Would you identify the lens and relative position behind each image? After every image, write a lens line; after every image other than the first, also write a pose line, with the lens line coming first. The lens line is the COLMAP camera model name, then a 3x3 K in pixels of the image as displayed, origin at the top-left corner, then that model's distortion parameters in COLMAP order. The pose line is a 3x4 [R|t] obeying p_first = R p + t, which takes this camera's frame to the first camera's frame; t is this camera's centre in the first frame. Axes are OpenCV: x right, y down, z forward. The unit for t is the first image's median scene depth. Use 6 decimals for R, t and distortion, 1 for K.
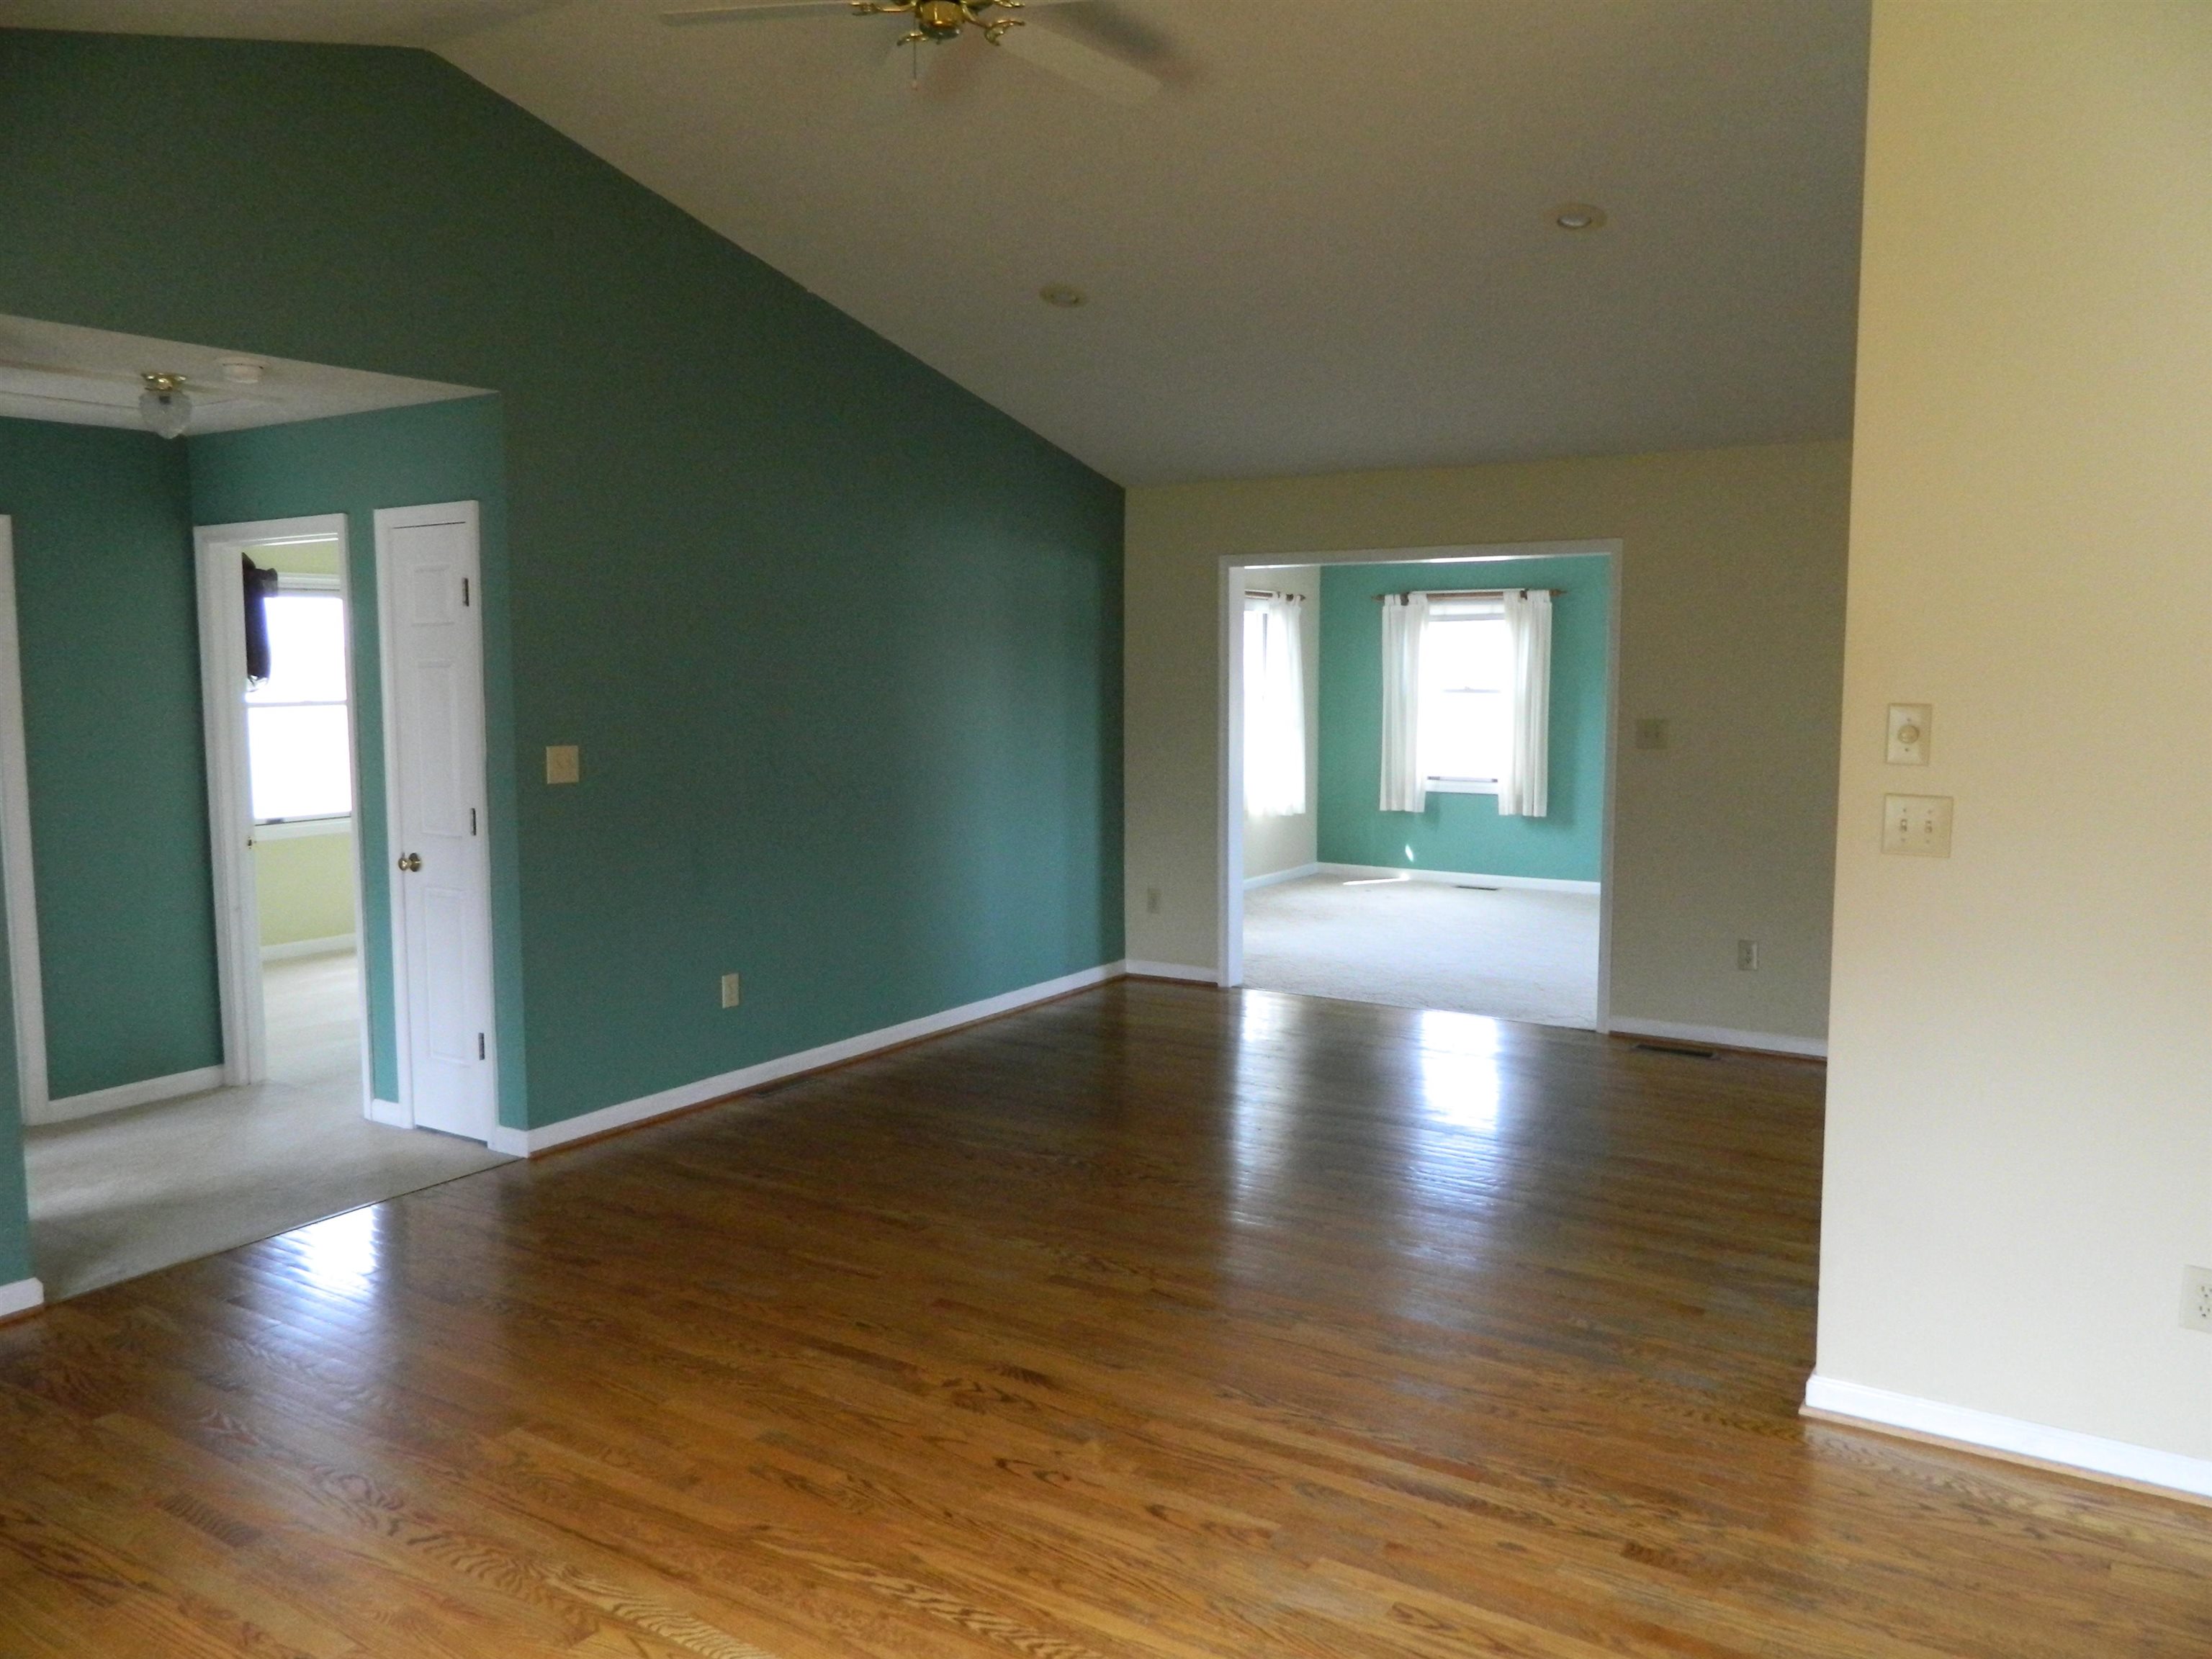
lens RADIAL K [[1651.5, 0, 1103.2], [0, 1651.5, 833.0], [0, 0, 1]] dist [-0.005476, 0.038118]
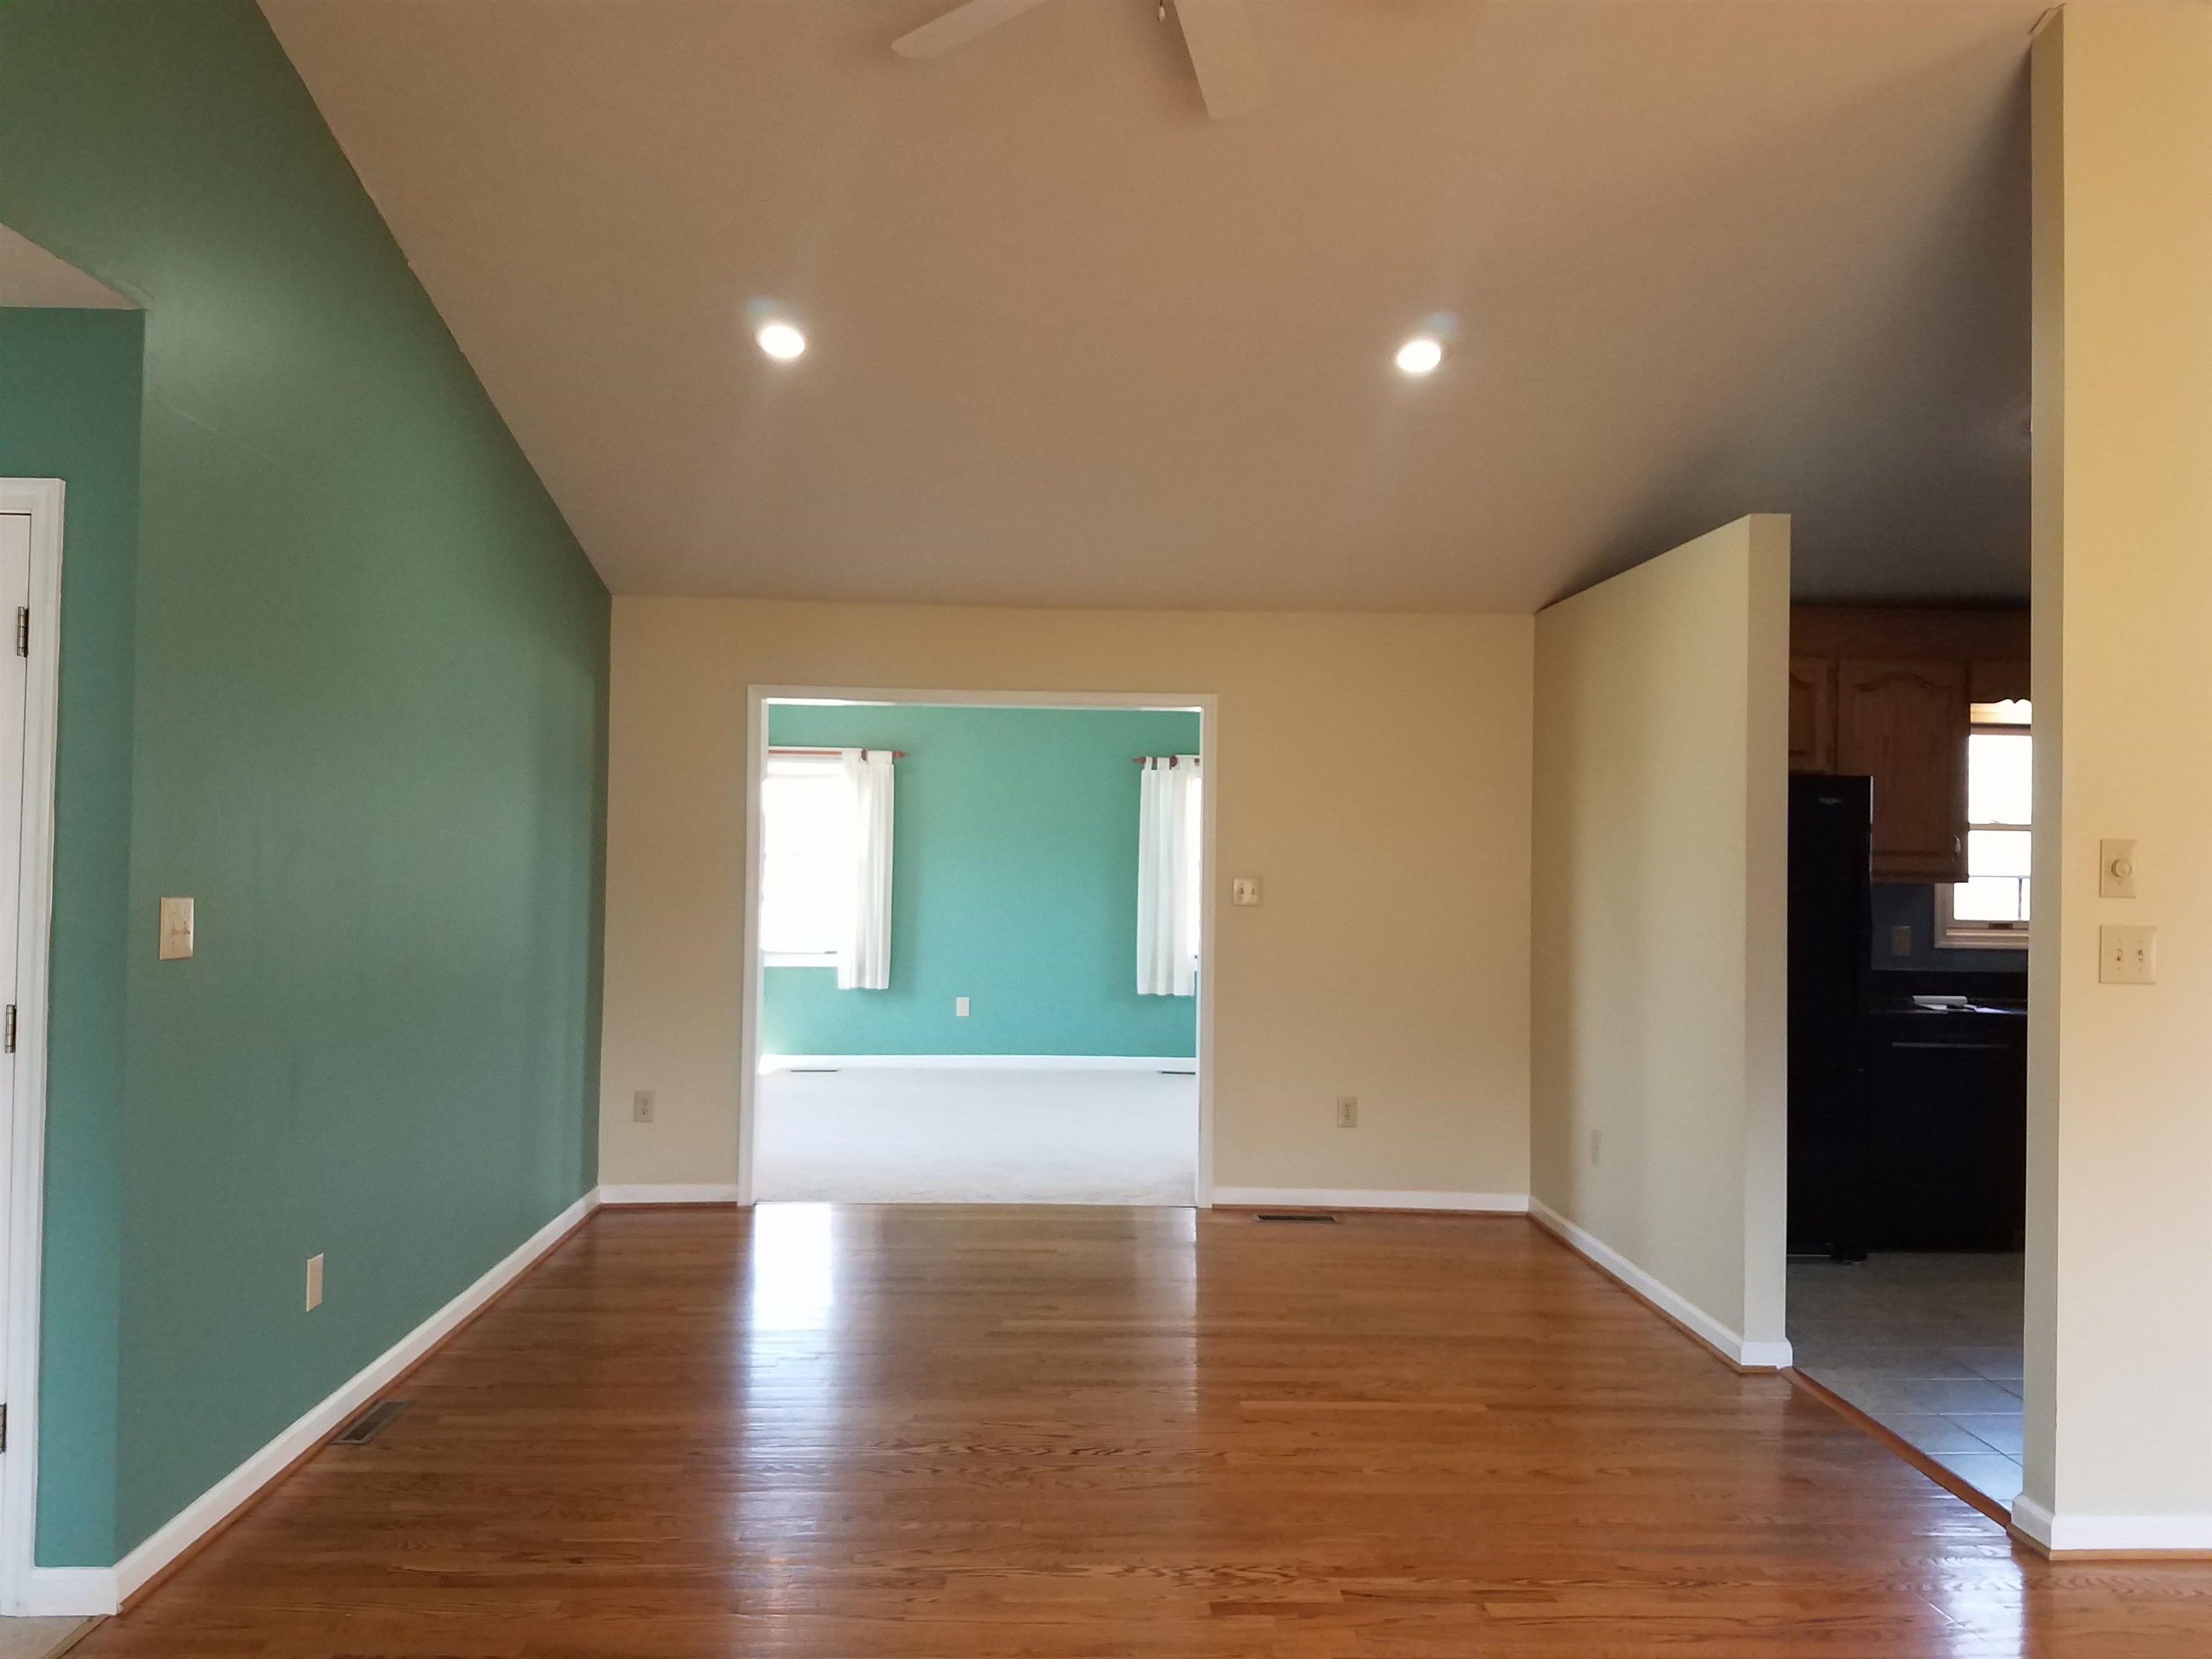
lens RADIAL K [[1690.7, 0, 1076.9], [0, 1690.7, 772.2], [0, 0, 1]] dist [0.168455, -0.212869]
pose [[0.815741, 0.042897, 0.576824, -0.420804], [0.041792, 0.990269, -0.132746, 0.001313], [-0.576905, 0.132393, 0.806010, 0.281242]]
